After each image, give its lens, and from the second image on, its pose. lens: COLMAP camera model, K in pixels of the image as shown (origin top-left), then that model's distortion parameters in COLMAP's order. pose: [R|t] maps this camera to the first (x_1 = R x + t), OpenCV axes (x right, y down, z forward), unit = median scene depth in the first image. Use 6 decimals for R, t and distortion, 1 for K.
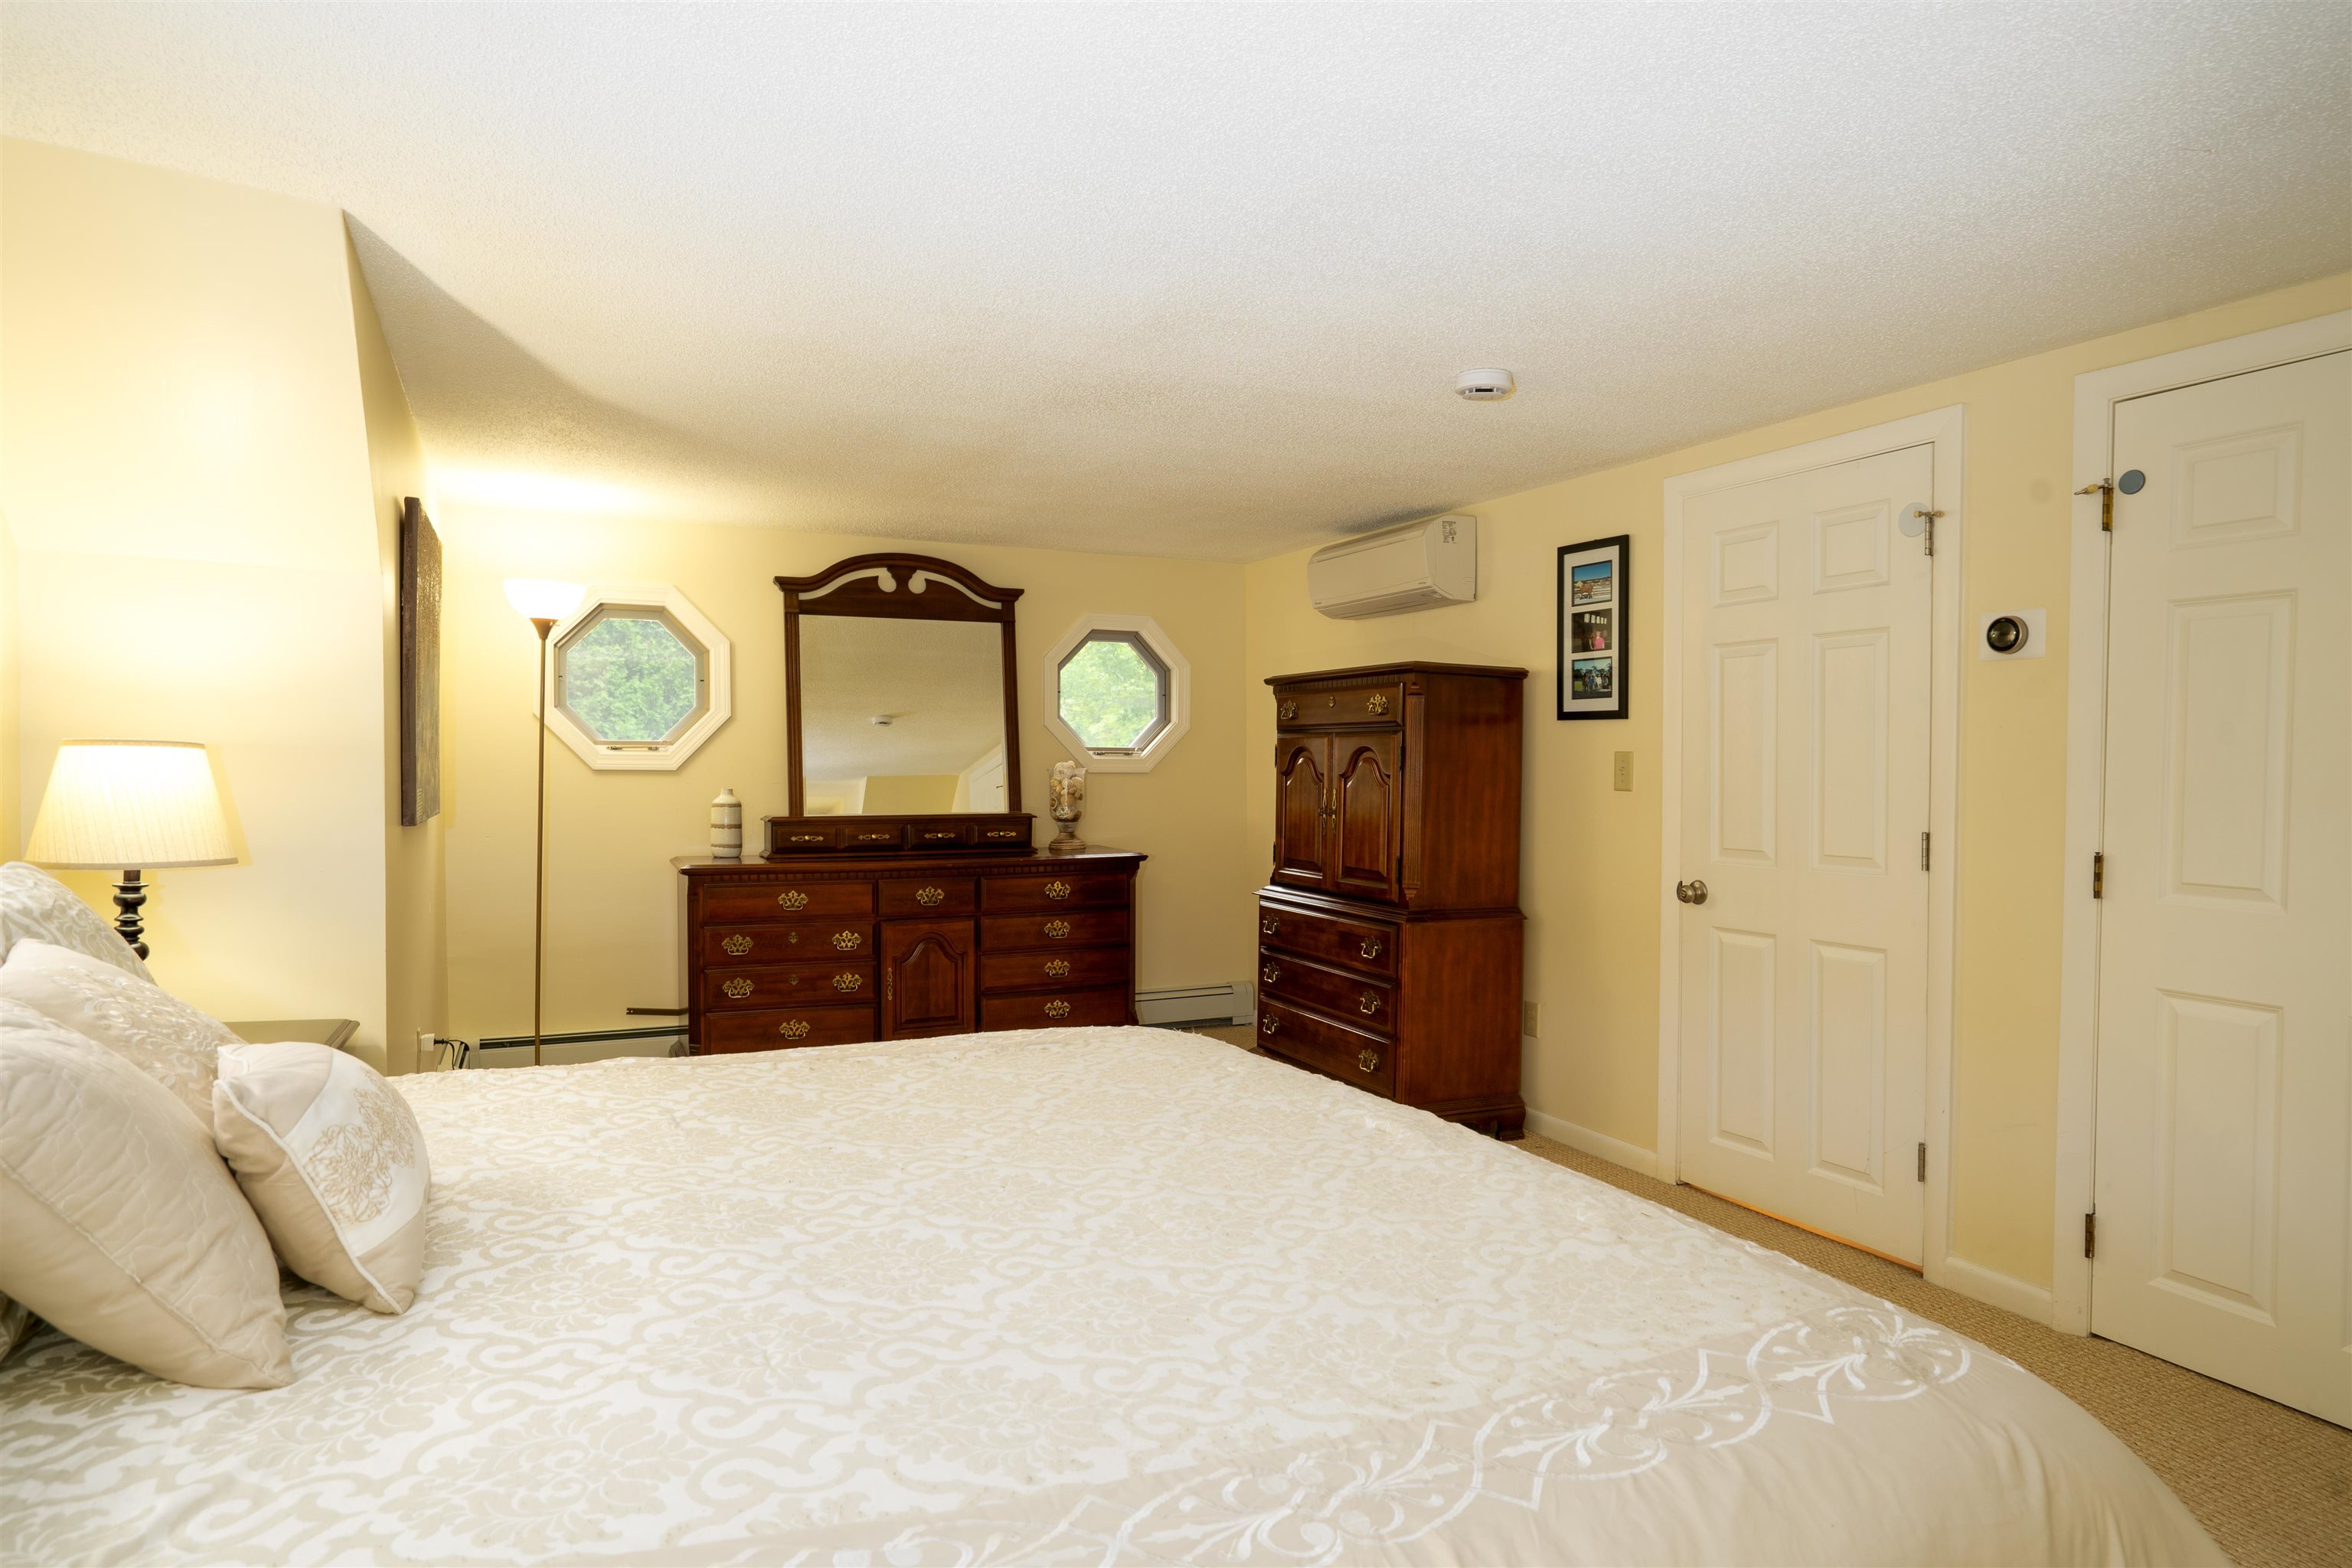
lens RADIAL K [[1348.0, 0, 1176.0], [0, 1348.0, 803.8], [0, 0, 1]] dist [-0.043880, 0.041508]
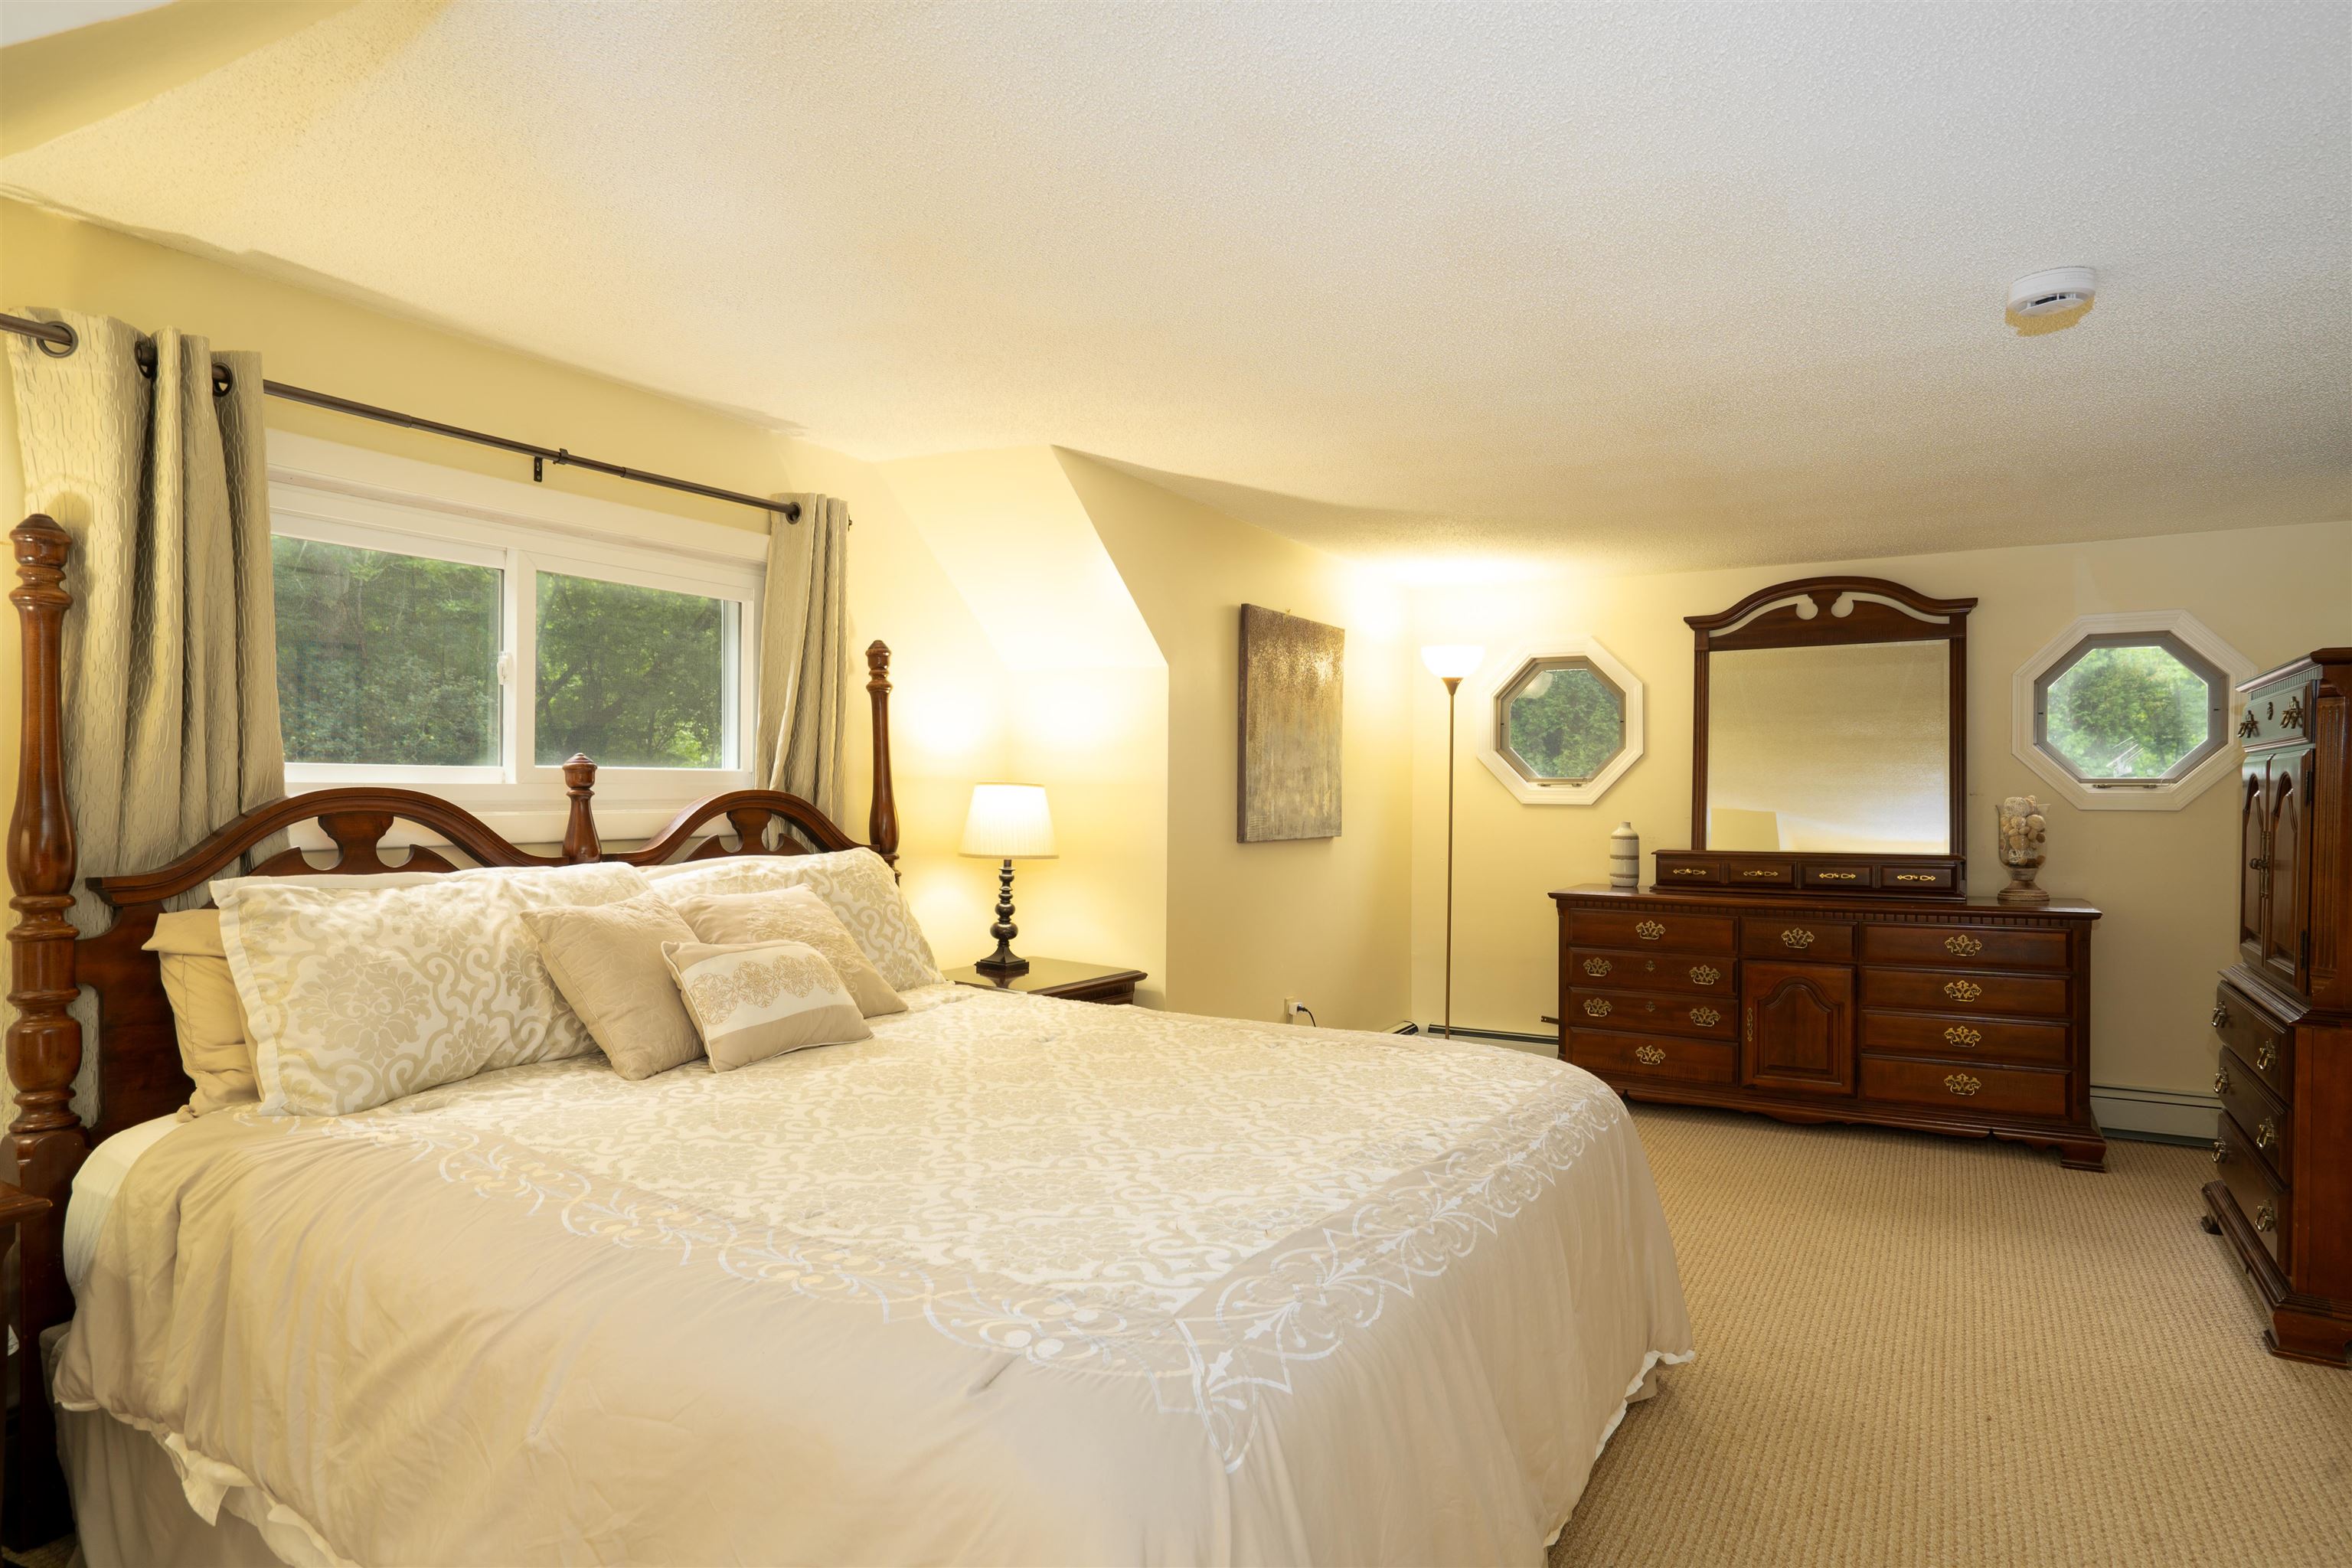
lens RADIAL K [[1348.0, 0, 1176.0], [0, 1348.0, 803.8], [0, 0, 1]] dist [-0.043880, 0.041508]
pose [[0.561584, 0.002374, -0.827417, 0.344754], [-0.026039, 0.999551, -0.014805, -0.000557], [0.827010, 0.029859, 0.561393, 0.106349]]
